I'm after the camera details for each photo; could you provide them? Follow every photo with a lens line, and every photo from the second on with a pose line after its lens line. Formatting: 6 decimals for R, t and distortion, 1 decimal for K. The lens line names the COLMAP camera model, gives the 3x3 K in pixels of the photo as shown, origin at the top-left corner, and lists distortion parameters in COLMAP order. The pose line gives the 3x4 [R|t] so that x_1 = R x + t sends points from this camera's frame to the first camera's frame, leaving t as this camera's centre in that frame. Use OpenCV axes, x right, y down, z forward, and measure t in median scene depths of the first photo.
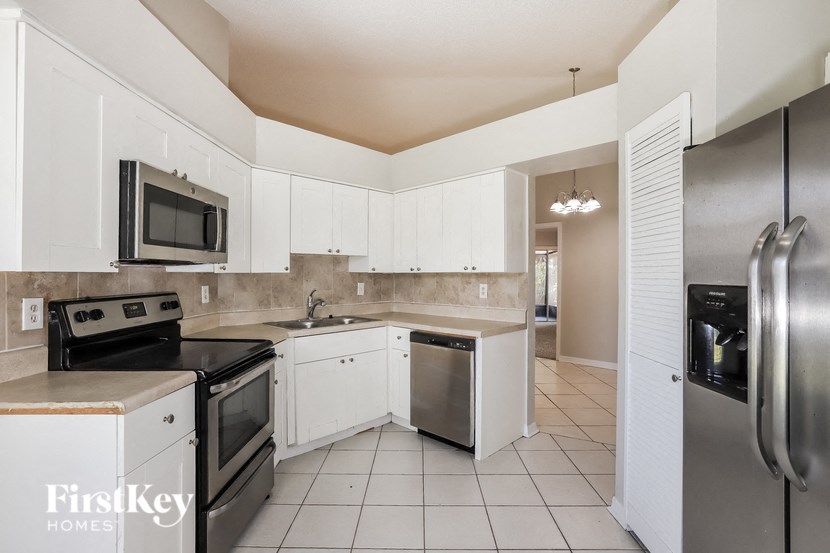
lens RADIAL K [[391.7, 0, 417.2], [0, 391.7, 273.8], [0, 0, 1]] dist [-0.026736, 0.001635]
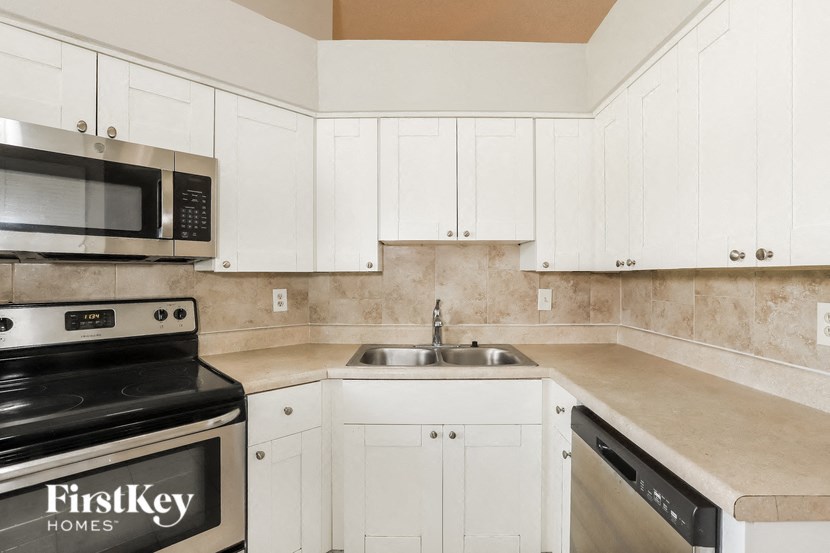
lens RADIAL K [[391.7, 0, 414.3], [0, 391.7, 277.0], [0, 0, 1]] dist [-0.026736, 0.001635]
pose [[0.695480, 0.003552, -0.718537, 0.162578], [0.000823, 0.999983, 0.005740, 0.002338], [0.718545, -0.004584, 0.695465, 0.552506]]
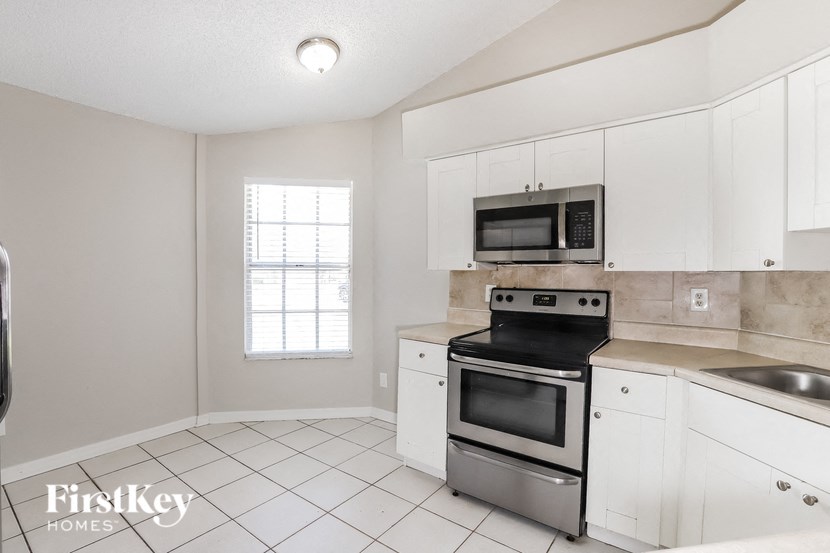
lens RADIAL K [[391.7, 0, 417.1], [0, 391.7, 275.1], [0, 0, 1]] dist [-0.026736, 0.001635]
pose [[-0.586954, 0.001985, -0.809618, 0.326804], [-0.007132, 0.999946, 0.007623, 0.002469], [0.809589, 0.010249, -0.586908, 0.839037]]
